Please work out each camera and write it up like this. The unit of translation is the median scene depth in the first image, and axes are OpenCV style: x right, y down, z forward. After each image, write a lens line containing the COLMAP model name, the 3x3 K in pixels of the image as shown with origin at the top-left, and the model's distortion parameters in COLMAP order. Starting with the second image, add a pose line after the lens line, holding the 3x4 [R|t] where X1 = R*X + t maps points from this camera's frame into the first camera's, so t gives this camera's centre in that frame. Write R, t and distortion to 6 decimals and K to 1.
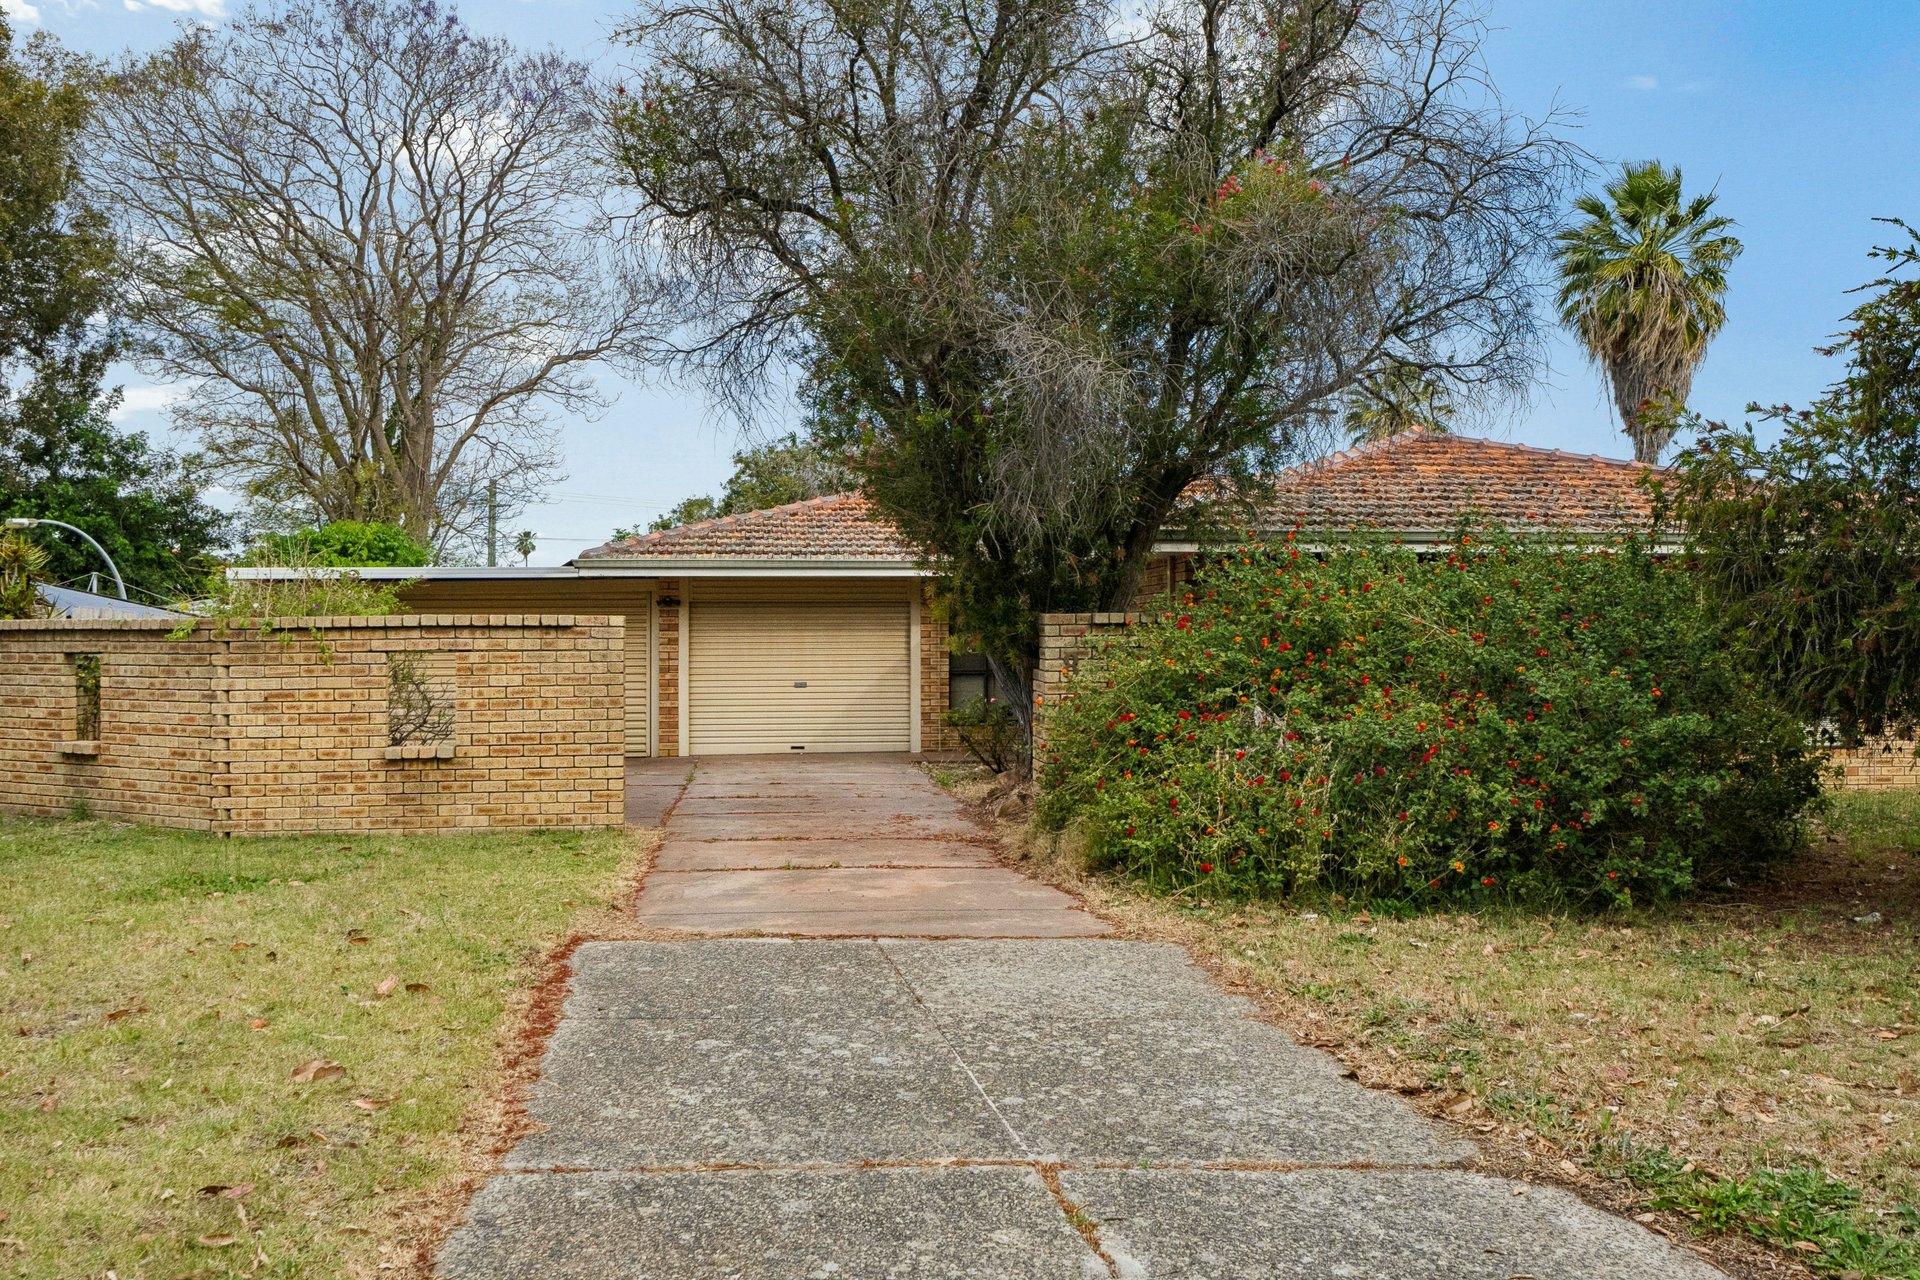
lens RADIAL K [[1609.9, 0, 965.2], [0, 1609.9, 628.1], [0, 0, 1]] dist [0.010778, -0.001699]
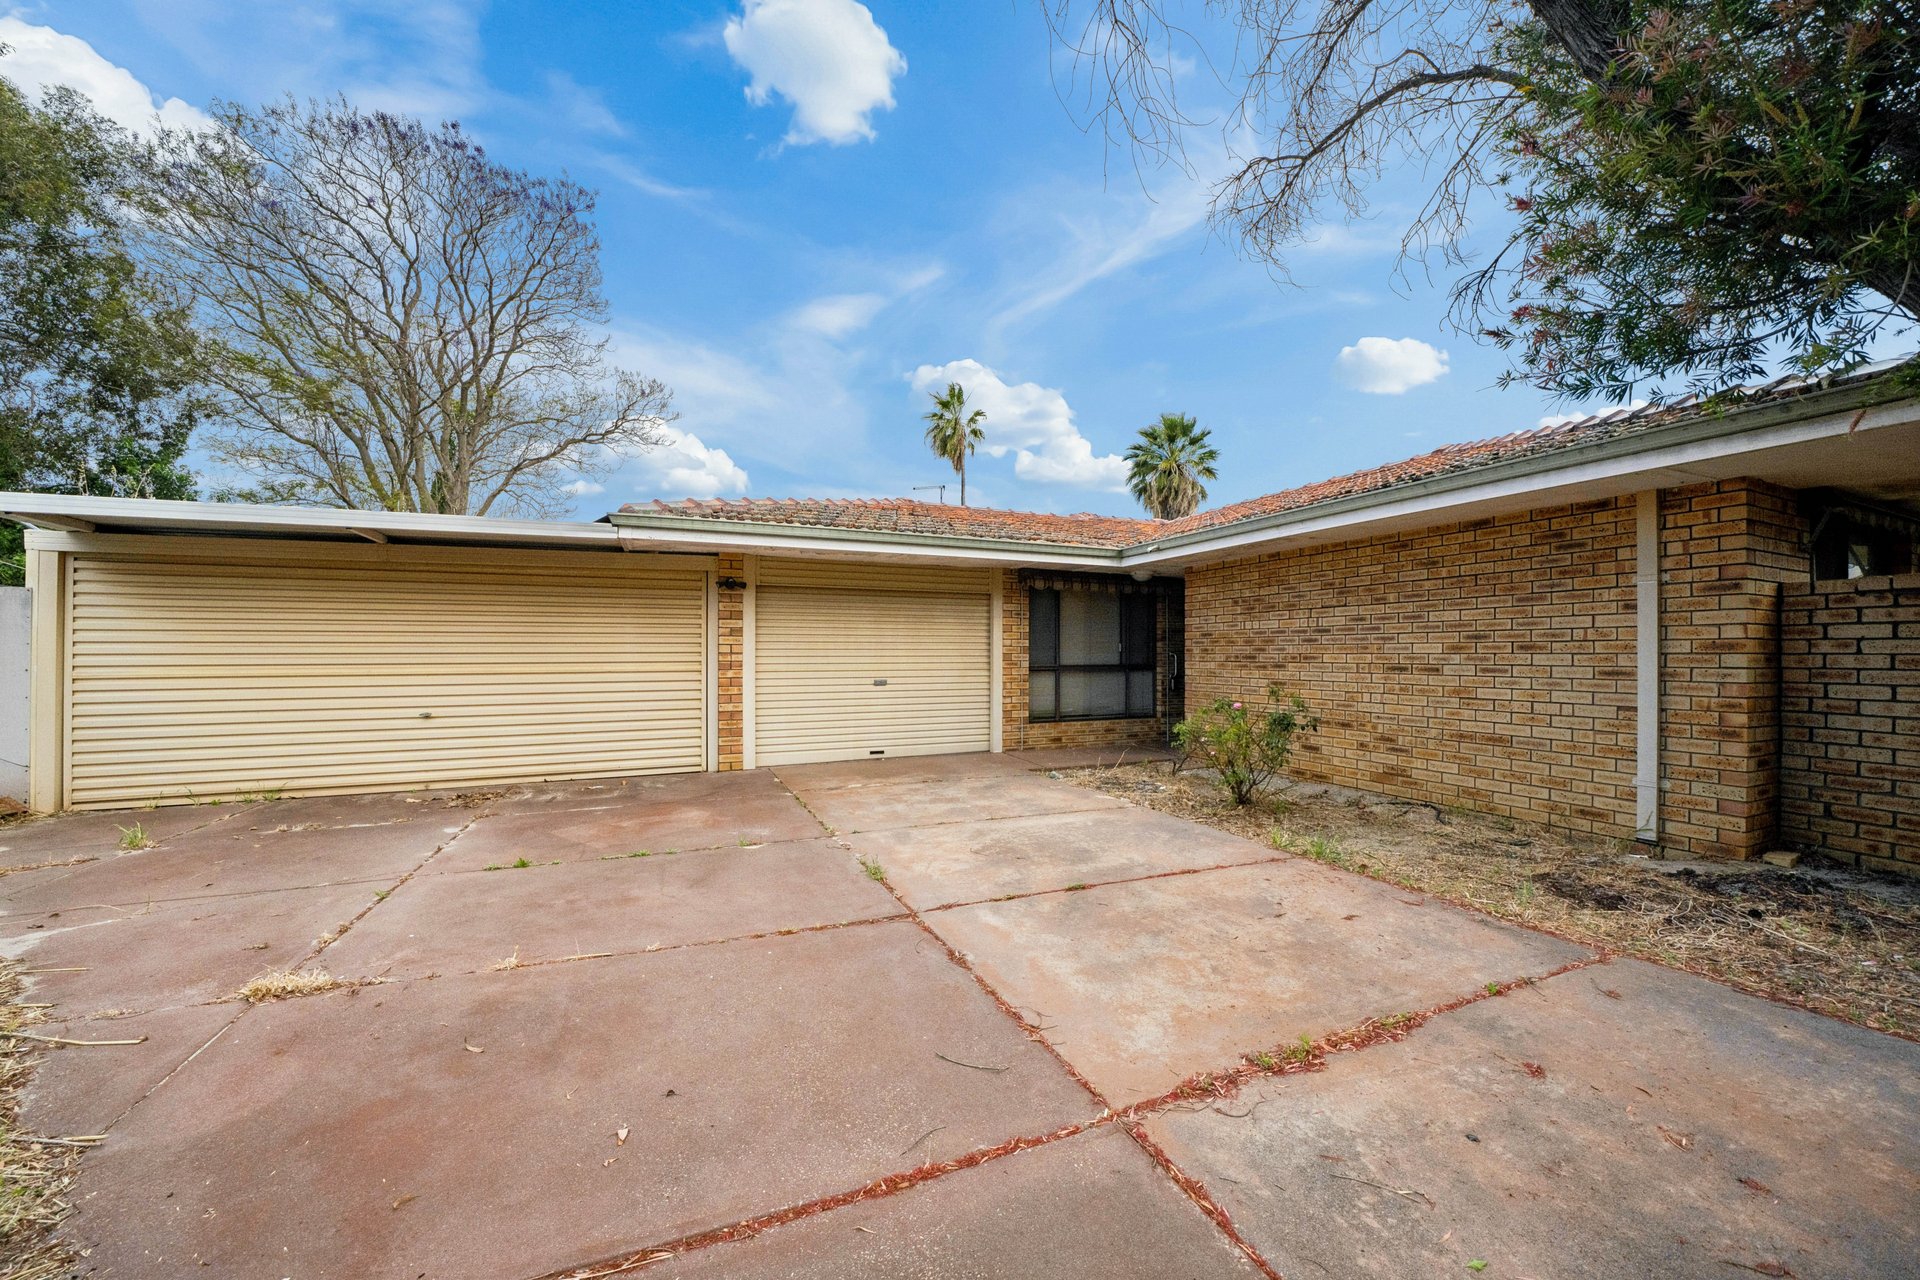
lens RADIAL K [[670.0, 0, 949.3], [0, 670.0, 658.5], [0, 0, 1]] dist [-0.025378, 0.002268]
pose [[0.962826, 0.000320, 0.270123, -0.165397], [-0.003881, 0.999912, 0.012649, 0.016859], [-0.270095, -0.013227, 0.962743, 0.626046]]
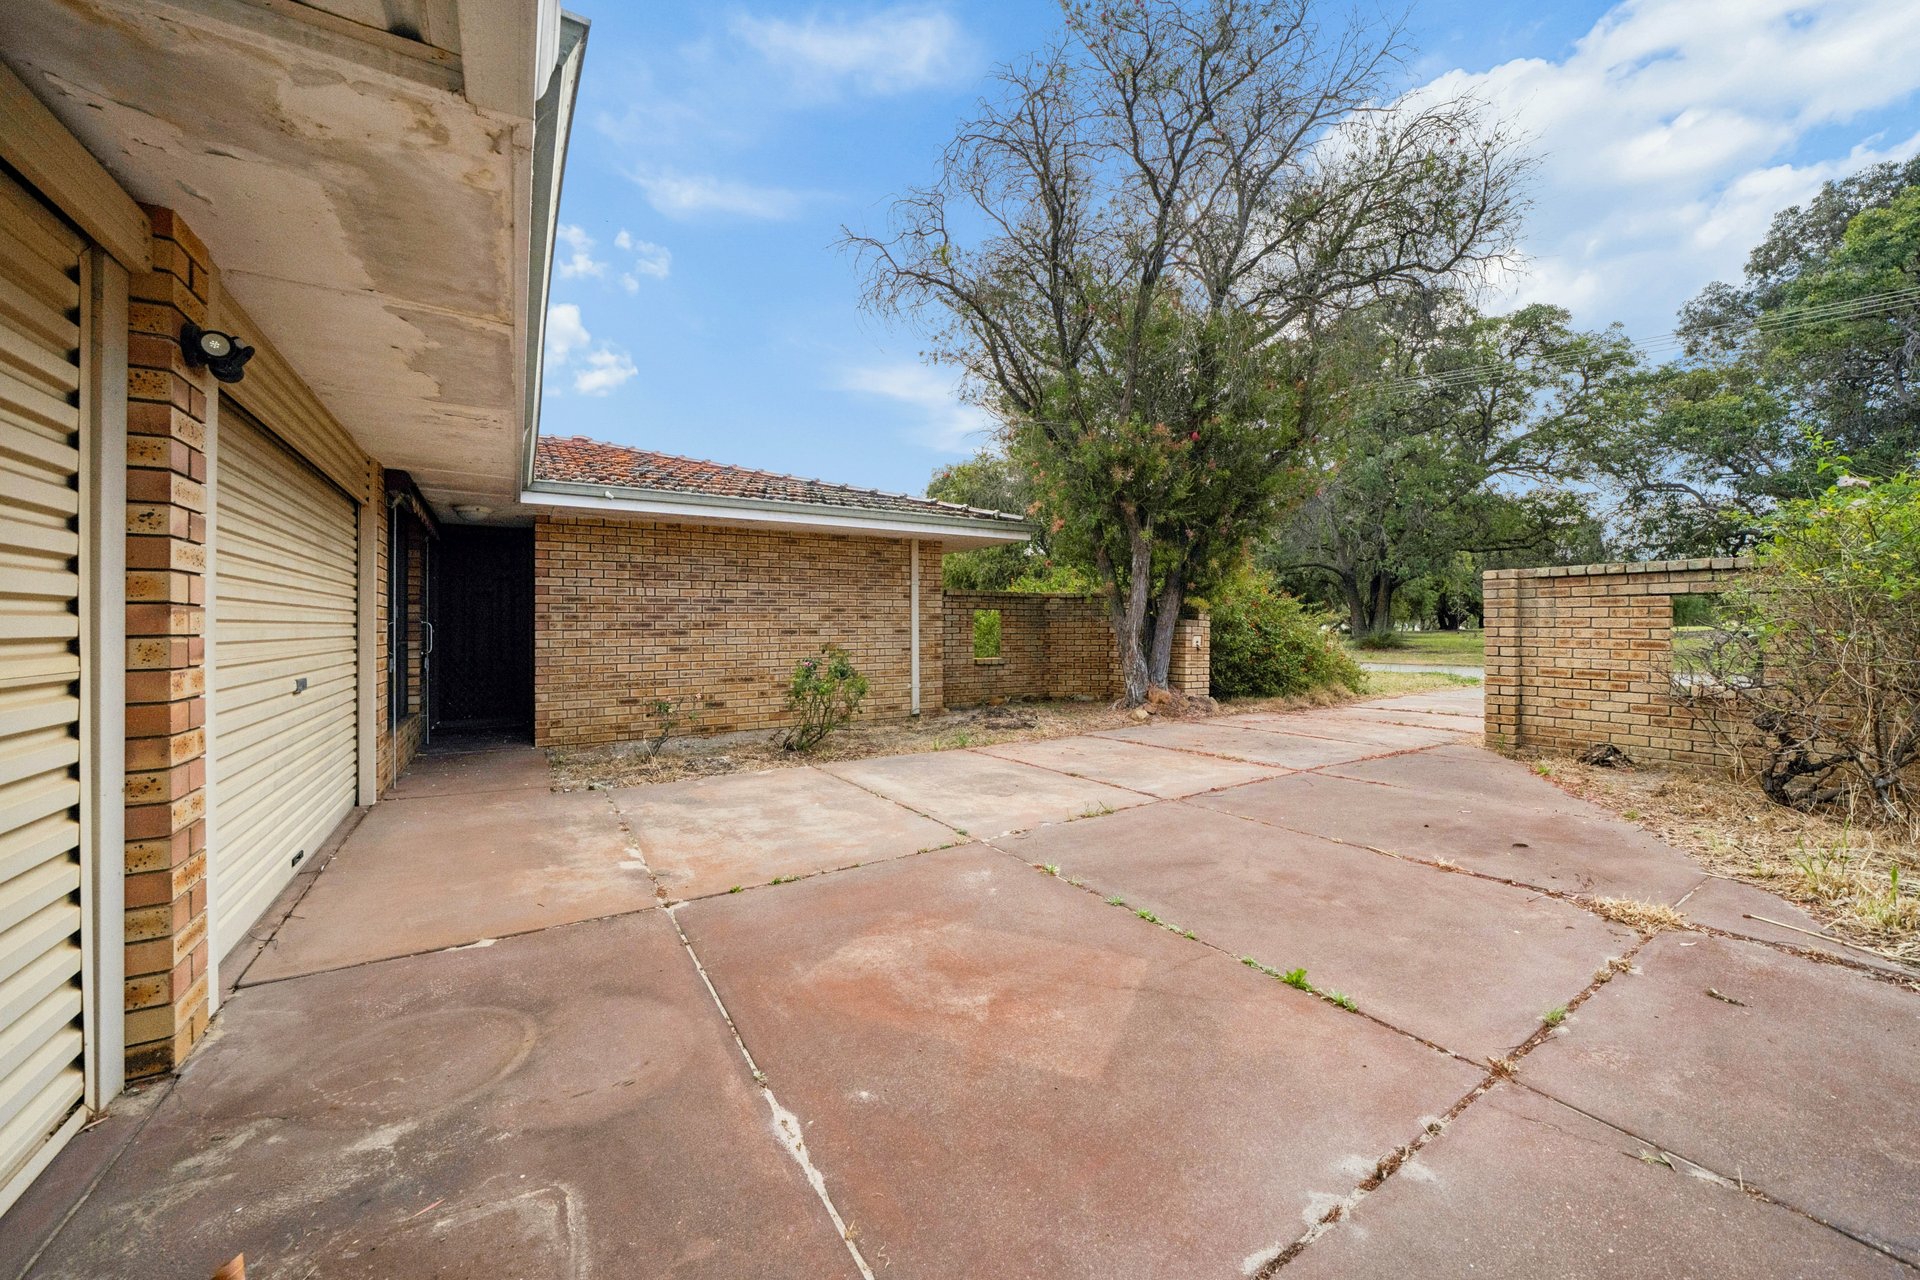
lens RADIAL K [[705.7, 0, 928.4], [0, 705.7, 621.7], [0, 0, 1]] dist [-0.022379, 0.003847]
pose [[-0.395745, 0.007598, 0.918329, -0.392156], [-0.000683, 0.999963, -0.008568, 0.024175], [-0.918360, -0.004018, -0.395725, 1.110858]]
